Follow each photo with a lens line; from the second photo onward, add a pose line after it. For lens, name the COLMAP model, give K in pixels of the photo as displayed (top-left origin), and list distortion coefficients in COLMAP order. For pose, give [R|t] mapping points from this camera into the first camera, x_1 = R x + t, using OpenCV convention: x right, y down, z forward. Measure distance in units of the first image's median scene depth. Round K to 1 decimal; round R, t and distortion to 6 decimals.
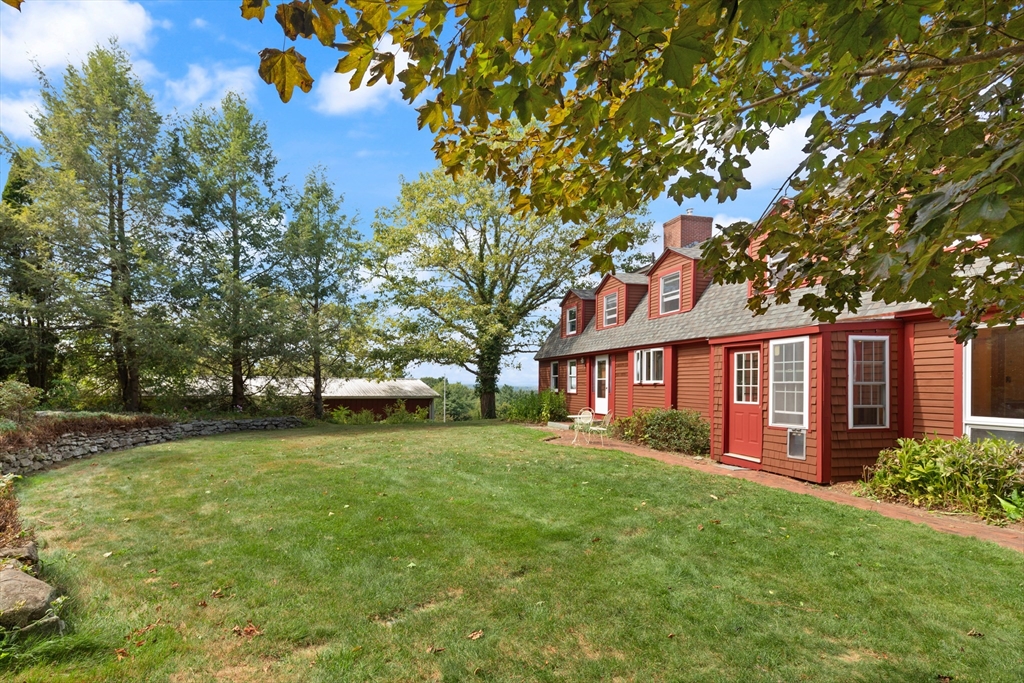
lens RADIAL K [[492.7, 0, 511.7], [0, 492.7, 383.3], [0, 0, 1]] dist [0.000481, 0.000071]
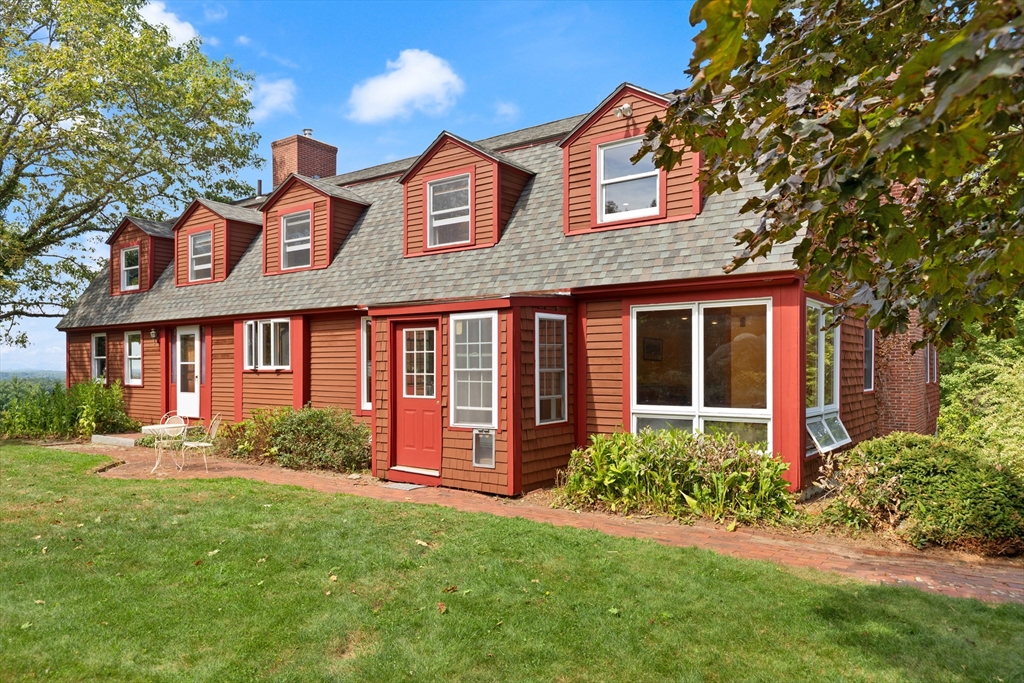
lens RADIAL K [[675.3, 0, 511.4], [0, 675.3, 375.6], [0, 0, 1]] dist [0.009258, -0.000502]
pose [[0.800523, -0.011127, 0.599199, -0.023506], [0.004059, 0.999905, 0.013146, -0.005677], [-0.599289, -0.008092, 0.800492, 0.104109]]
